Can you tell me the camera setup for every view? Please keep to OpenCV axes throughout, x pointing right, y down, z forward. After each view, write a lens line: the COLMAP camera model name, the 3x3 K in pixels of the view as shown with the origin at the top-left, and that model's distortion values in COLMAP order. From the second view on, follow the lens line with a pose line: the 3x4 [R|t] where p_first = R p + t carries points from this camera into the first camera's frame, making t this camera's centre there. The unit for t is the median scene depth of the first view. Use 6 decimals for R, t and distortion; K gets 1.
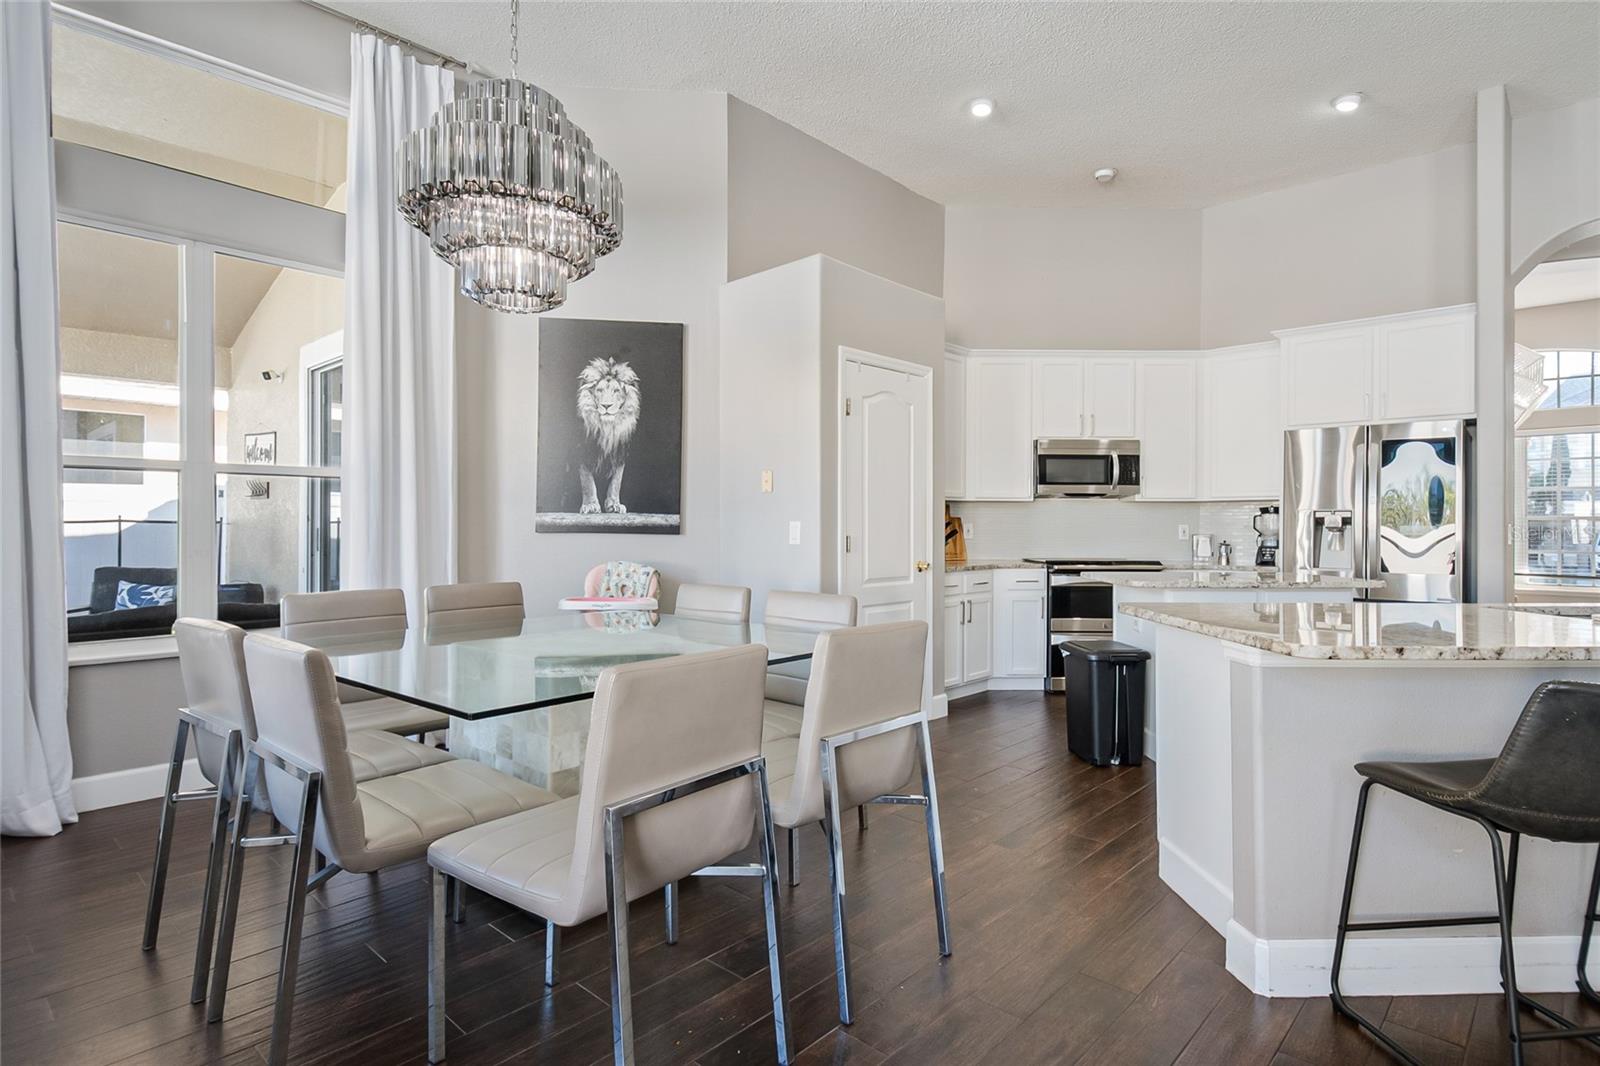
lens RADIAL K [[826.5, 0, 820.0], [0, 826.5, 513.5], [0, 0, 1]] dist [0.048539, 0.000369]
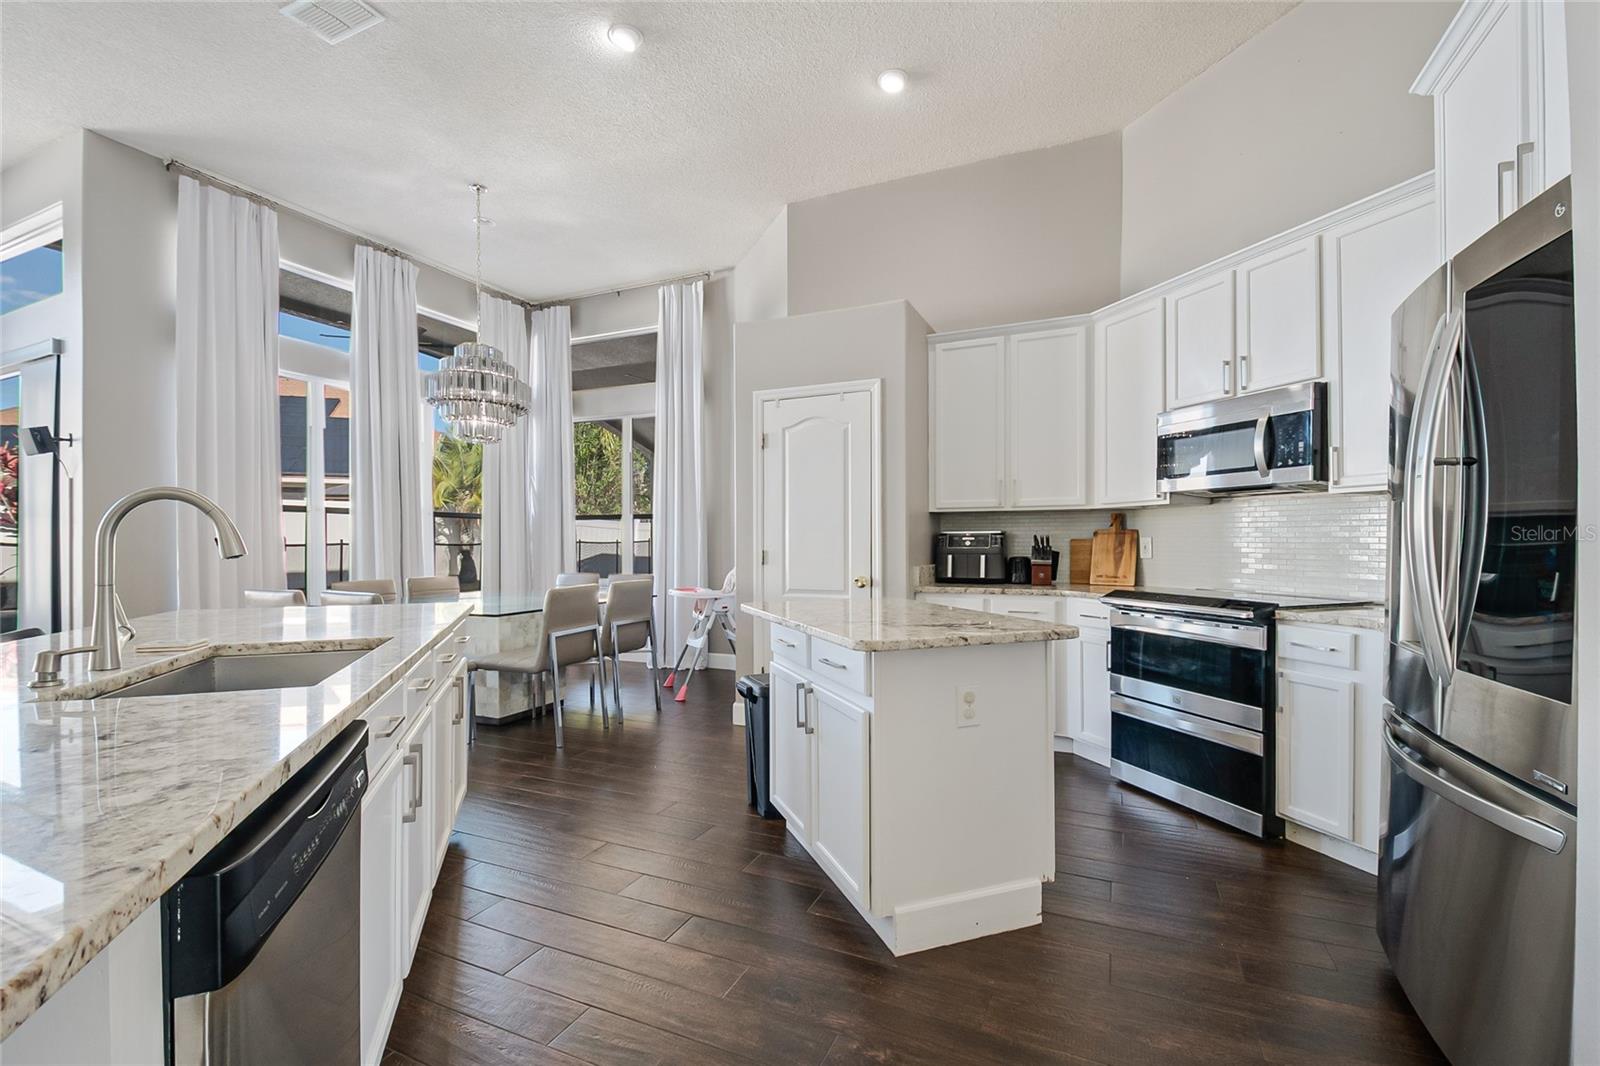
lens RADIAL K [[692.3, 0, 809.4], [0, 692.3, 544.1], [0, 0, 1]] dist [0.028752, -0.021558]
pose [[0.313189, -0.000571, -0.949691, 0.760016], [0.017882, 0.999826, 0.005296, 0.010383], [0.949522, -0.018641, 0.313145, 0.577073]]
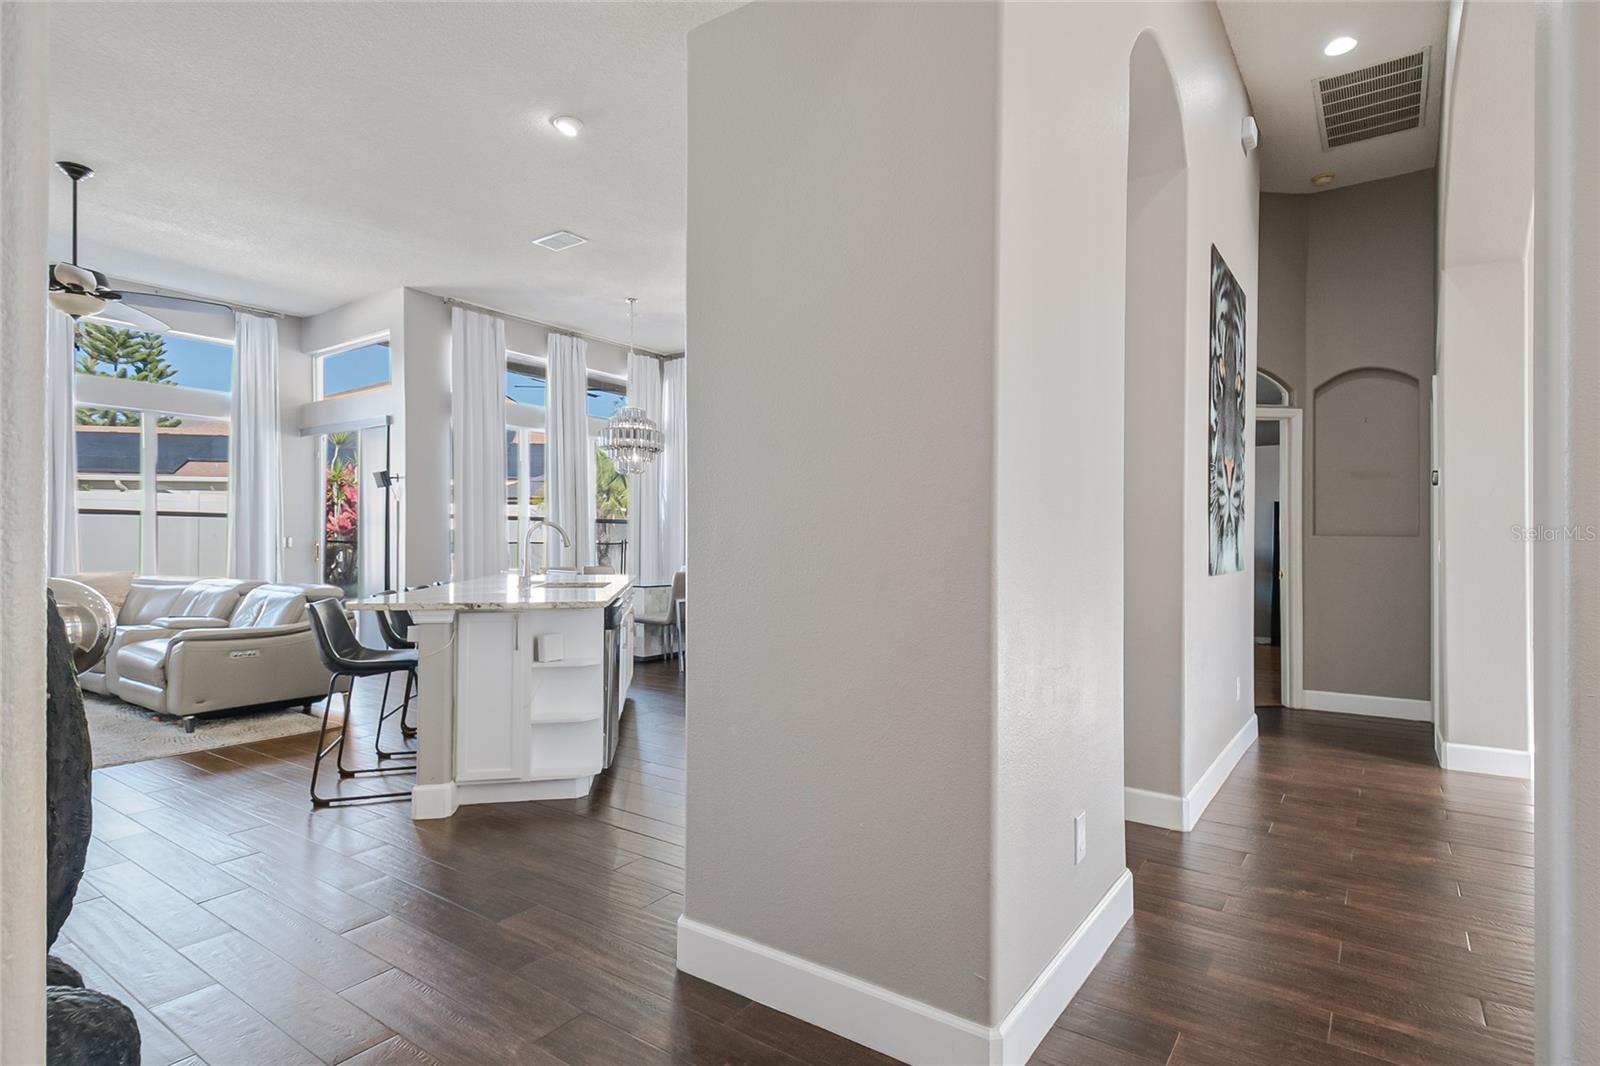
lens RADIAL K [[817.6, 0, 807.8], [0, 817.6, 545.2], [0, 0, 1]] dist [0.036312, -0.020649]
pose [[0.120611, -0.000364, -0.992700, 1.320453], [0.011894, 0.999929, 0.001079, 0.013853], [0.992629, -0.011938, 0.120607, 0.598577]]
